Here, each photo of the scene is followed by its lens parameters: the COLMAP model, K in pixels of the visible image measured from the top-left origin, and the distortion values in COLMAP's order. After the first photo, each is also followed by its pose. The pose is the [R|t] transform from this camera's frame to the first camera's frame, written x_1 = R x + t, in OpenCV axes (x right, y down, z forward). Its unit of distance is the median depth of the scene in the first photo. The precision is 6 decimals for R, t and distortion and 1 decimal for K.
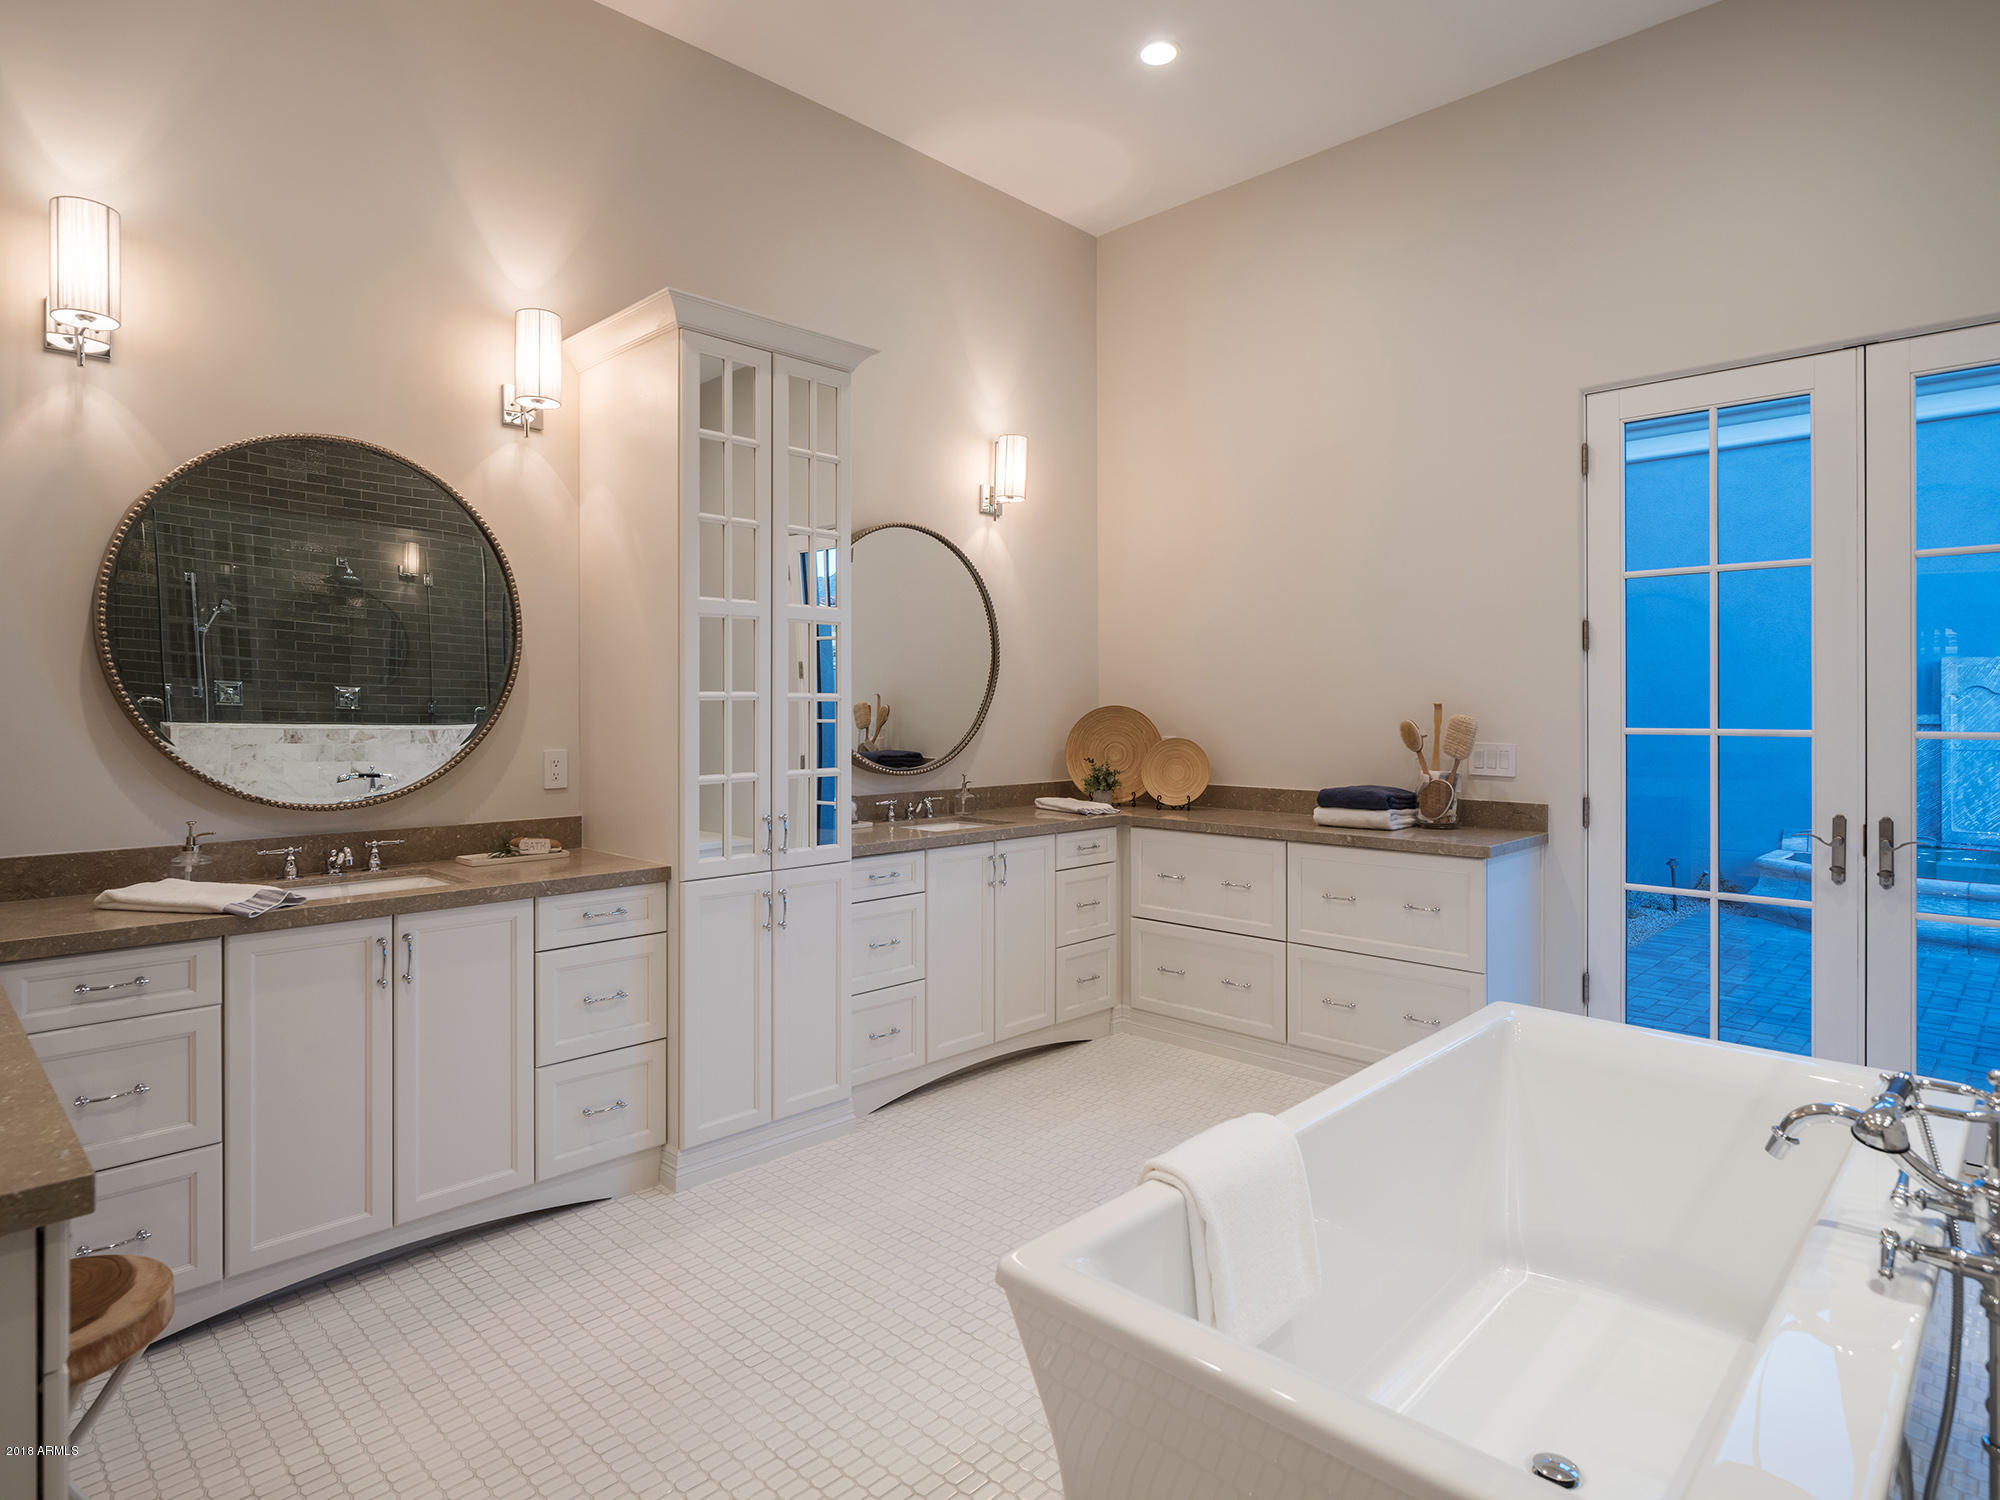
lens RADIAL K [[1108.8, 0, 994.4], [0, 1108.8, 711.7], [0, 0, 1]] dist [-0.005344, -0.001703]
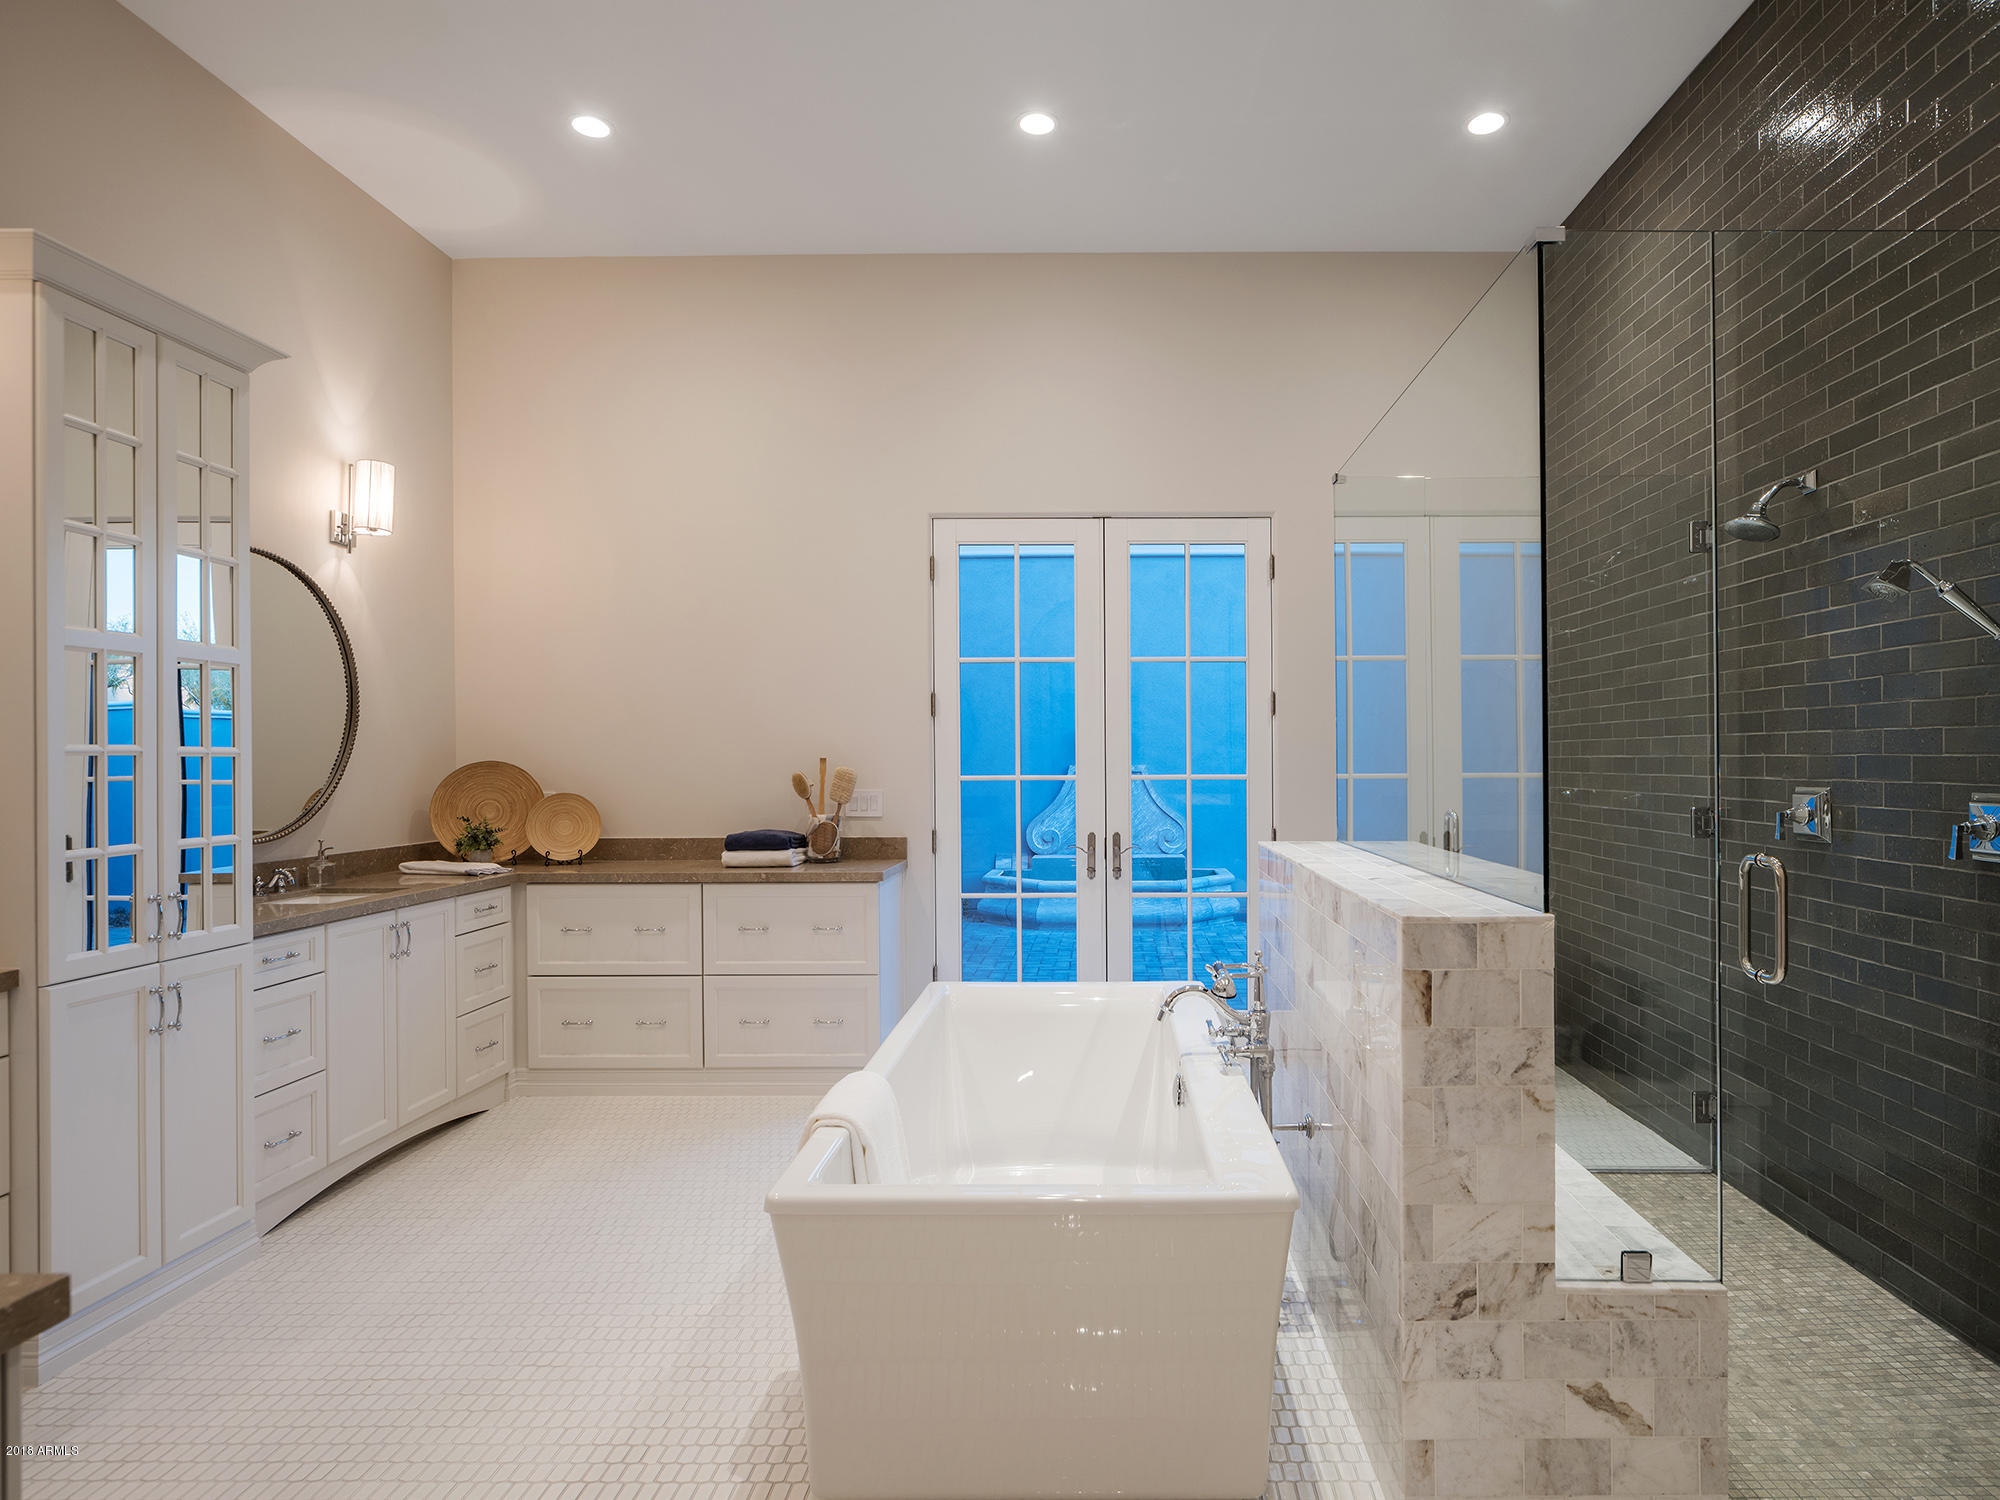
lens RADIAL K [[1114.2, 0, 1098.3], [0, 1114.2, 762.1], [0, 0, 1]] dist [-0.000190, 0.000278]
pose [[0.719426, -0.005099, 0.694550, -0.216711], [0.008160, 0.999966, -0.001110, 0.001050], [-0.694521, 0.006466, 0.719443, -0.065432]]
